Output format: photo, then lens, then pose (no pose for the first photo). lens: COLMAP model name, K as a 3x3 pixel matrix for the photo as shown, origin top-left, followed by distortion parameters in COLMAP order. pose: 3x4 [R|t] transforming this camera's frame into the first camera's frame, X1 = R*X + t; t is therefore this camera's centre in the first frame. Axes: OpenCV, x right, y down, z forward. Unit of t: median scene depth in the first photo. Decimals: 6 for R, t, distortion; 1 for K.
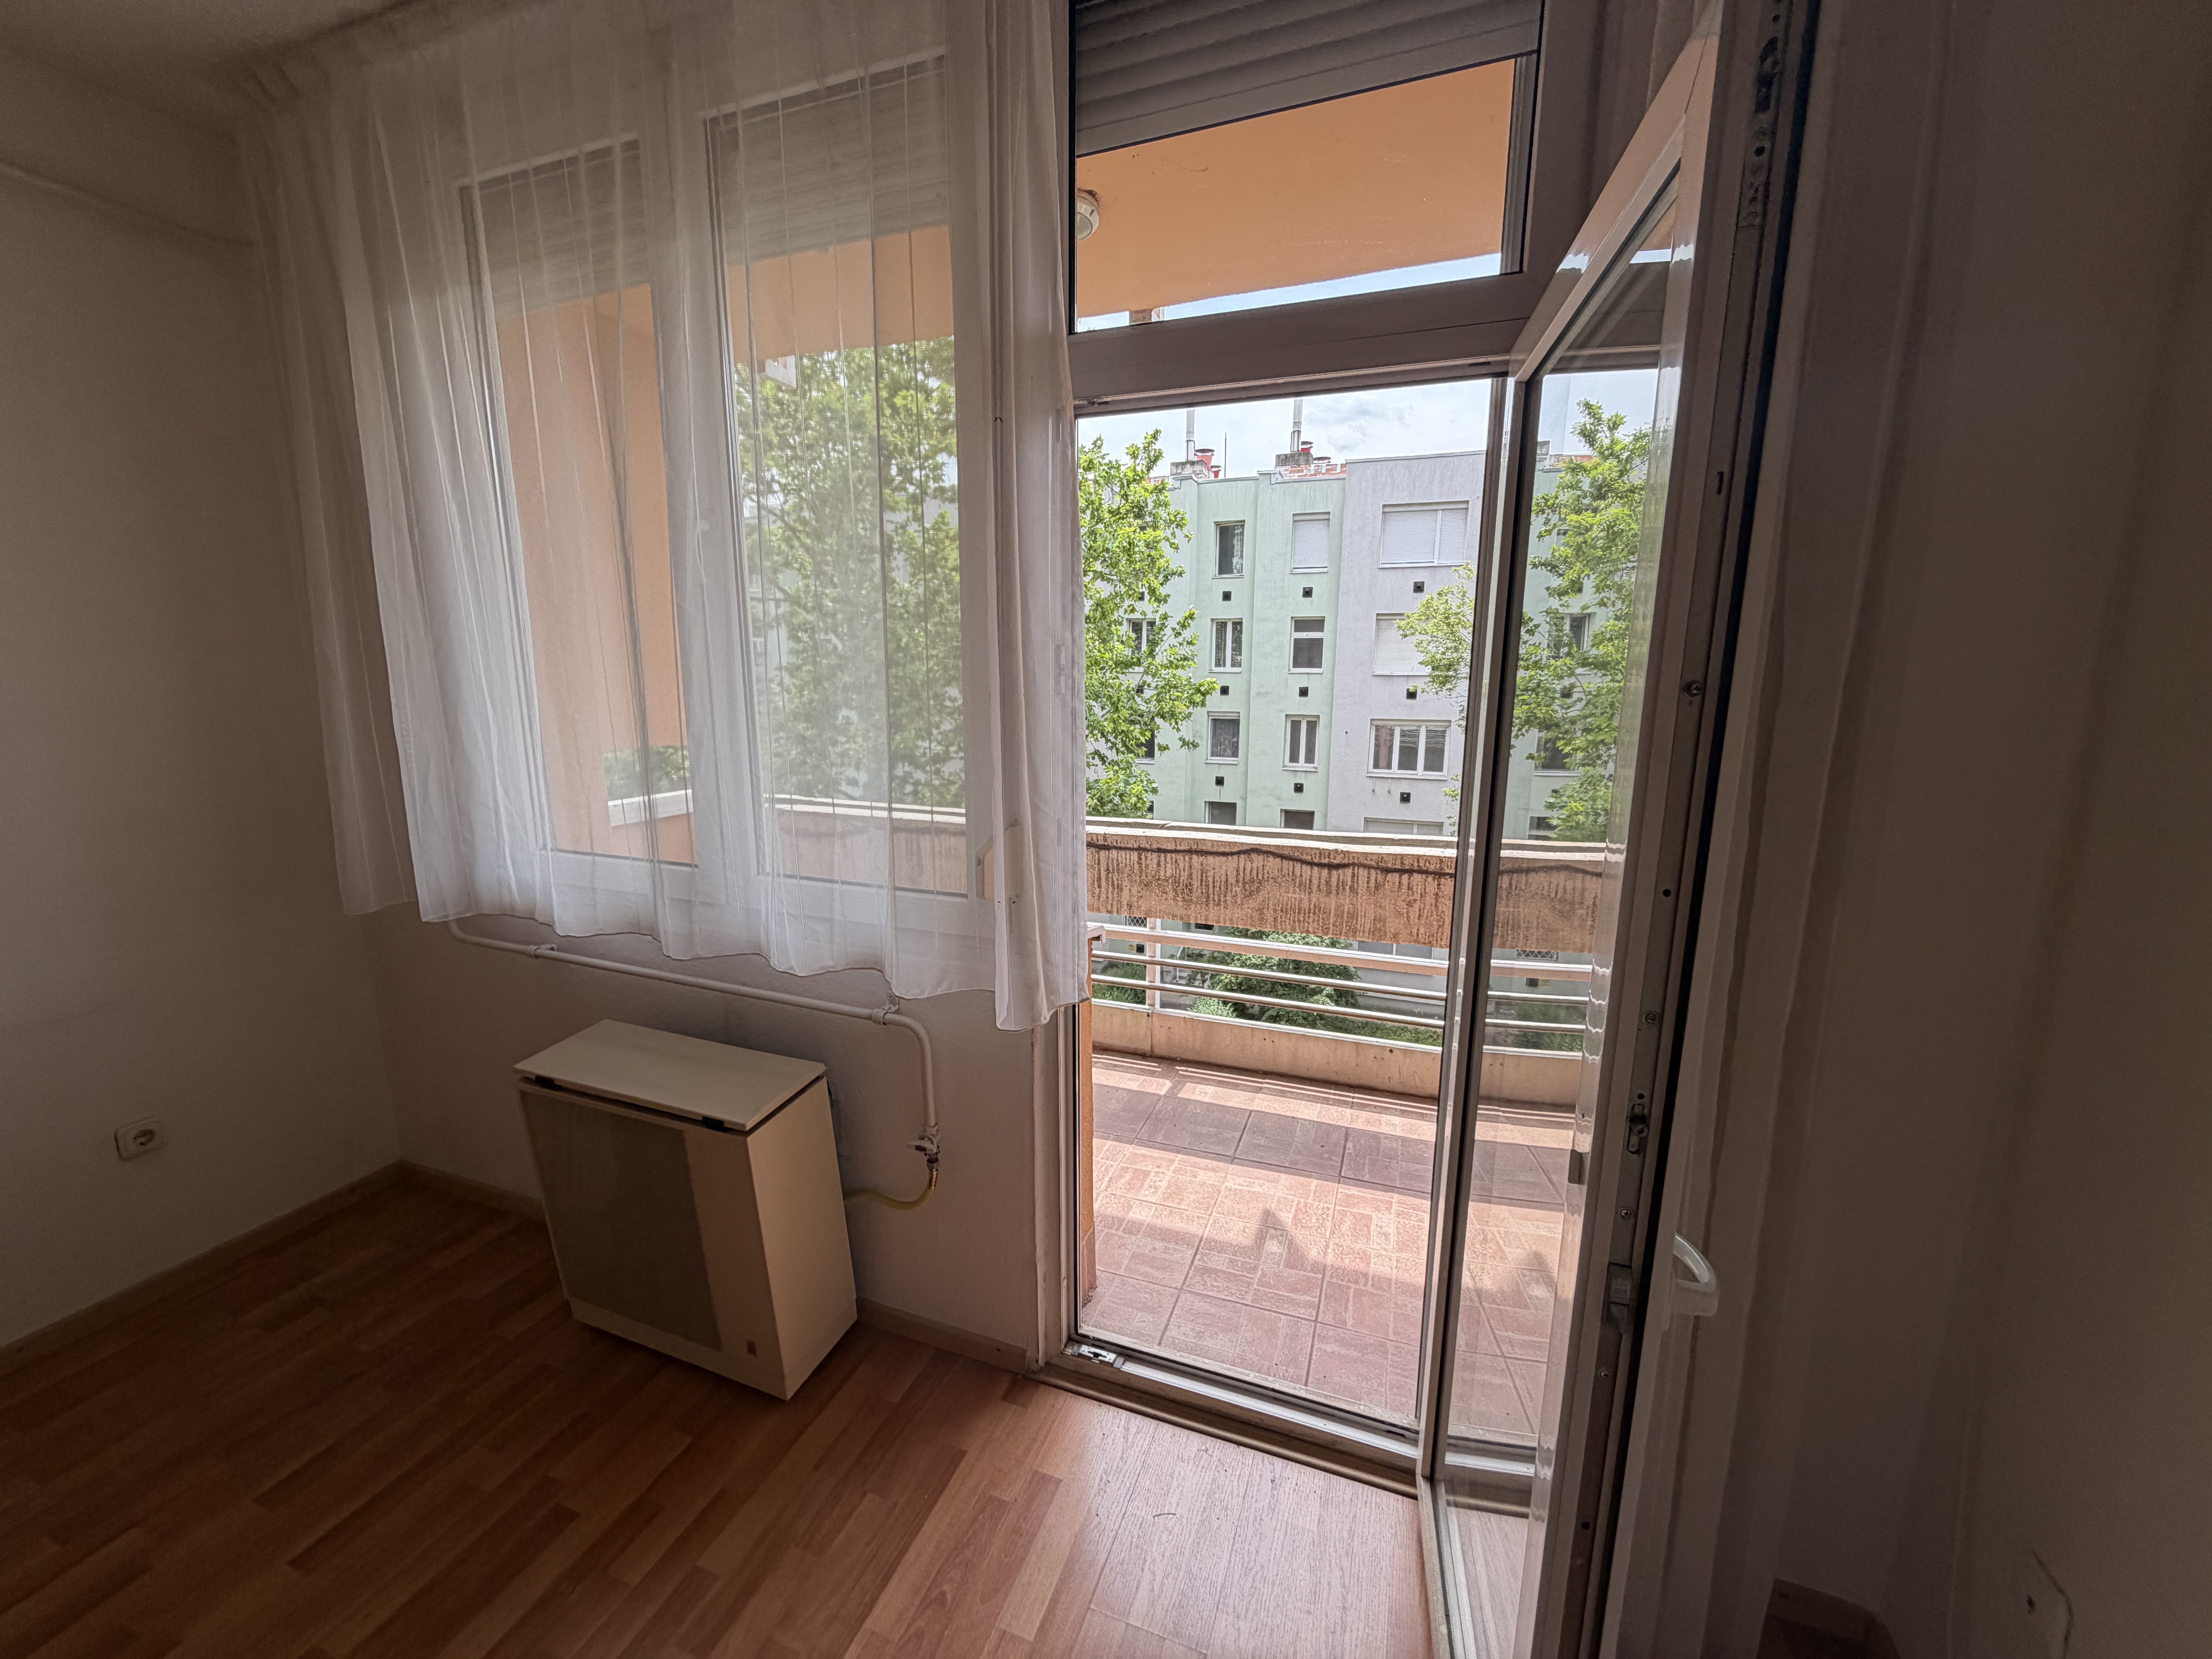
lens RADIAL K [[880.5, 0, 1098.9], [0, 880.5, 827.3], [0, 0, 1]] dist [0.001253, 0.000085]
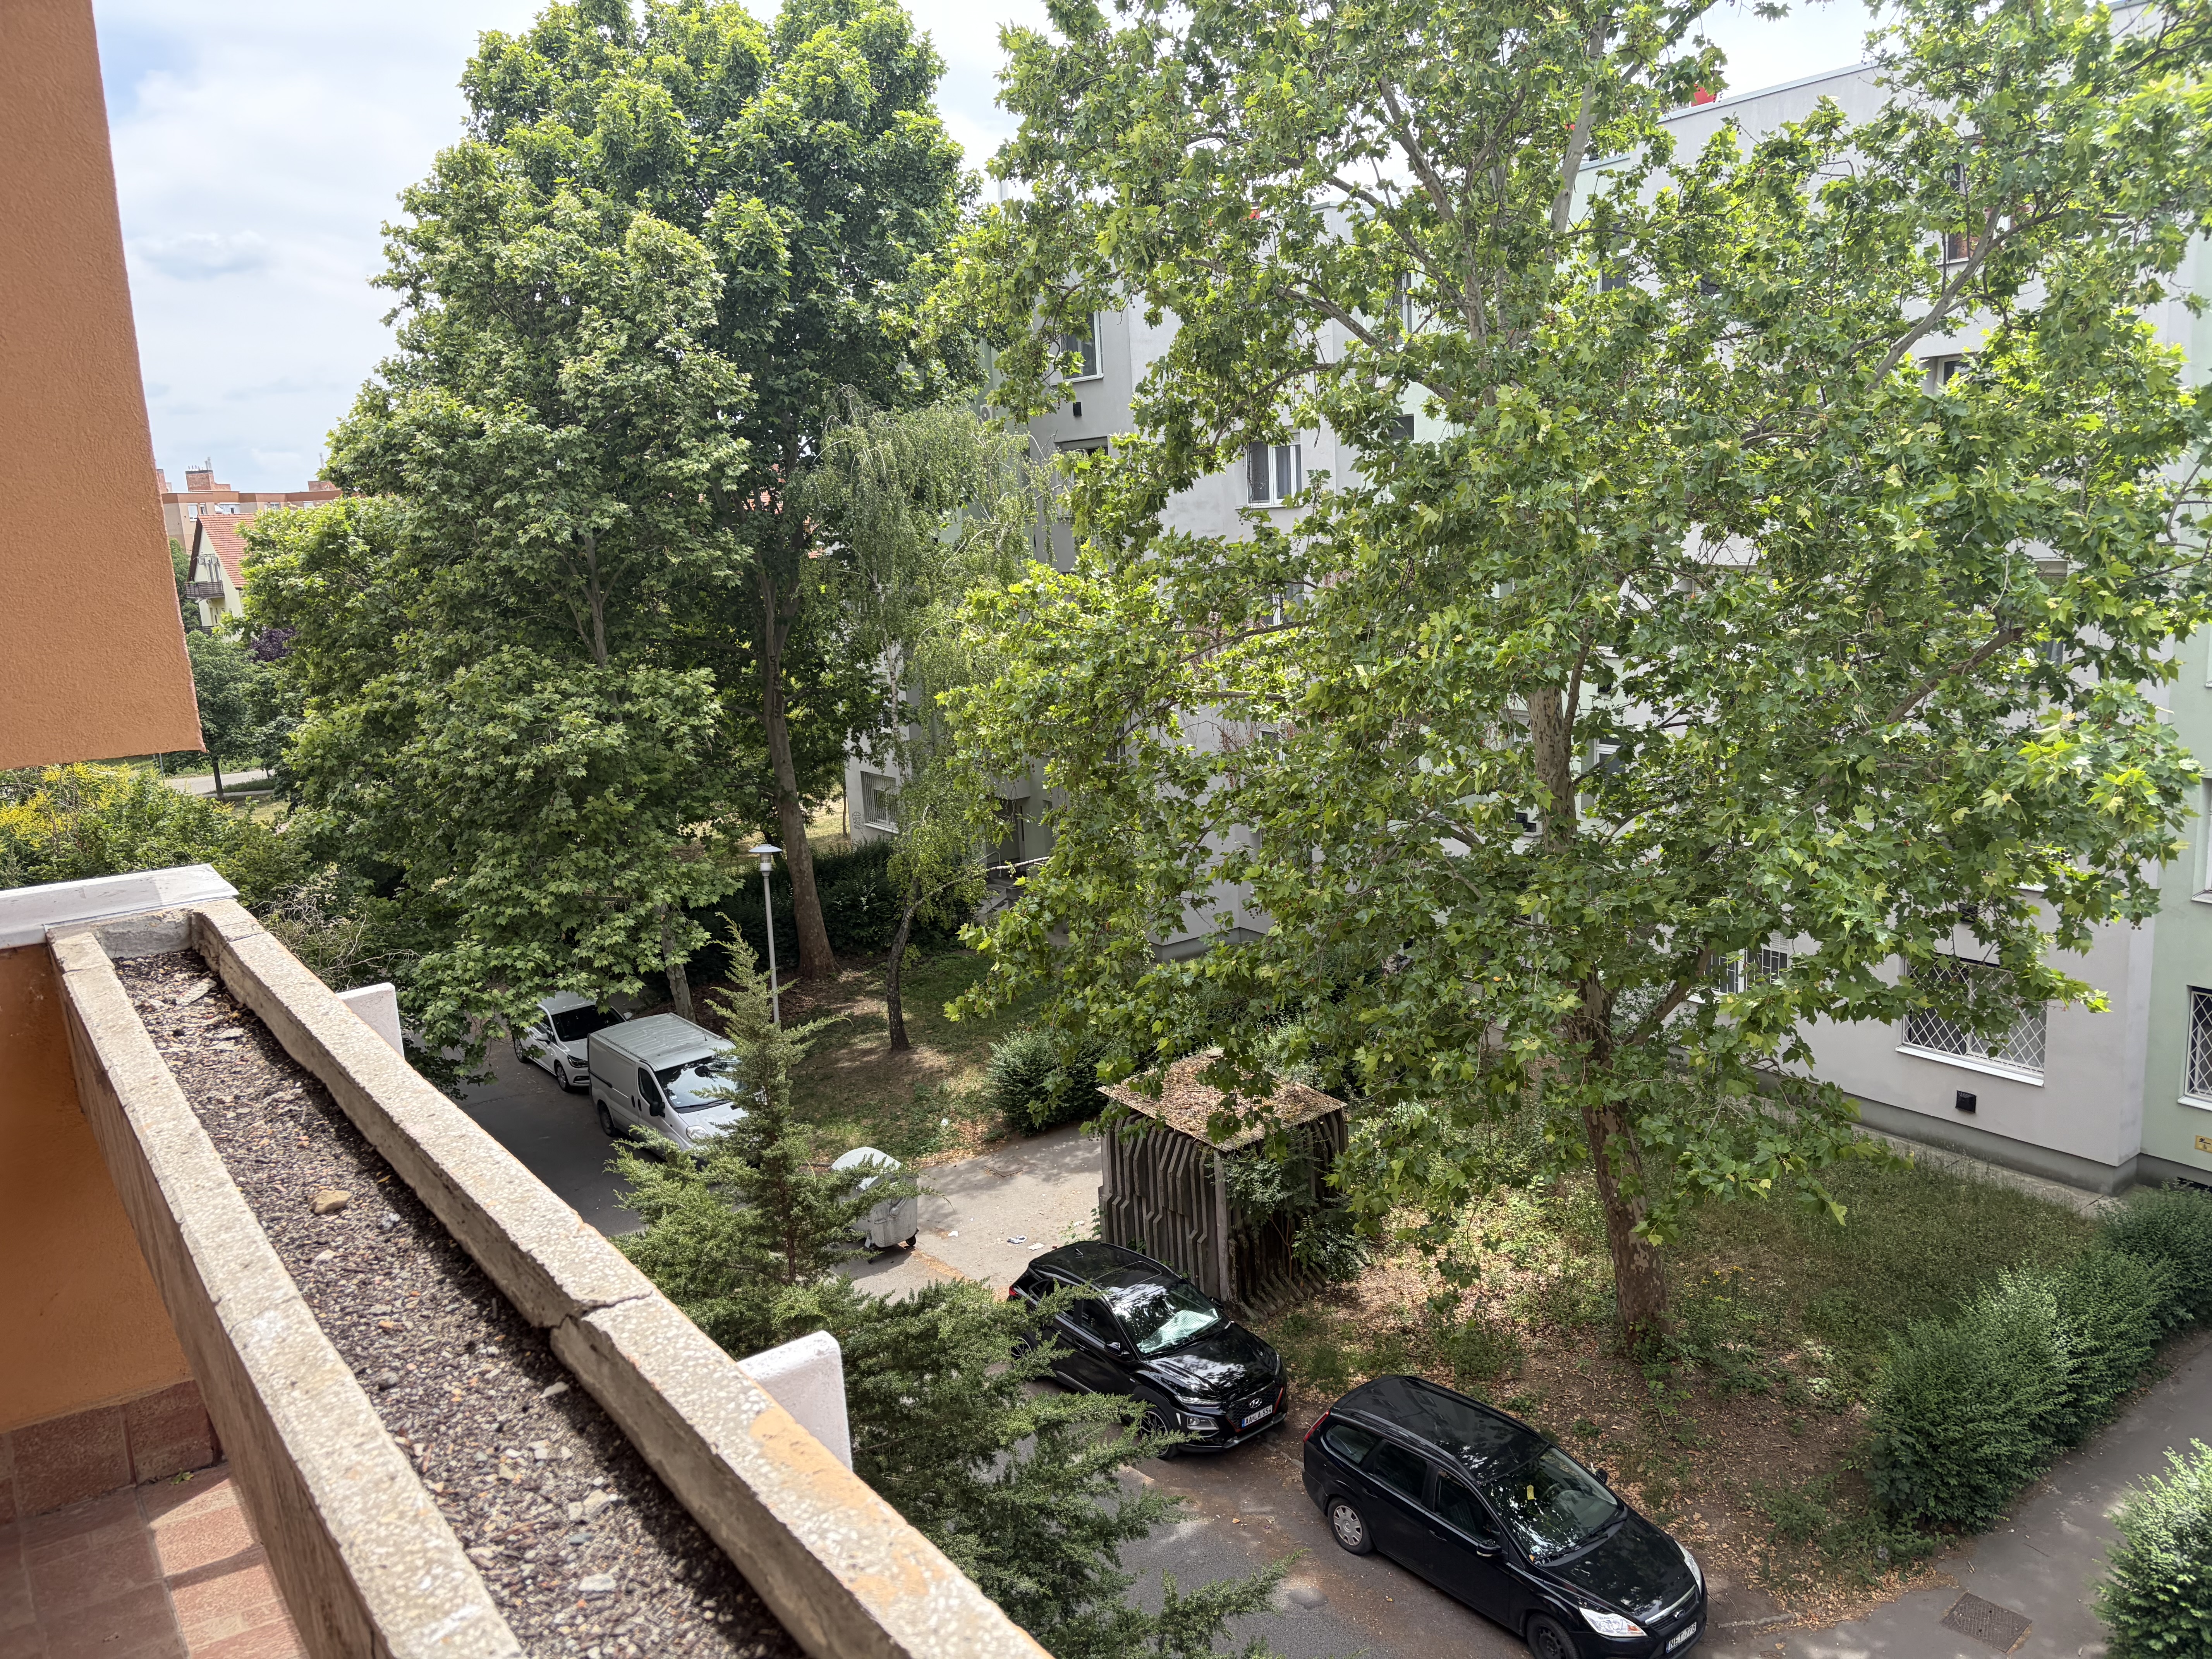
lens RADIAL K [[1679.8, 0, 1113.1], [0, 1679.8, 835.5], [0, 0, 1]] dist [-0.005529, 0.013891]
pose [[0.834435, 0.059210, -0.547917, 0.064451], [-0.044199, 0.998199, 0.040558, -0.022535], [0.549332, -0.009625, 0.835549, 0.124421]]
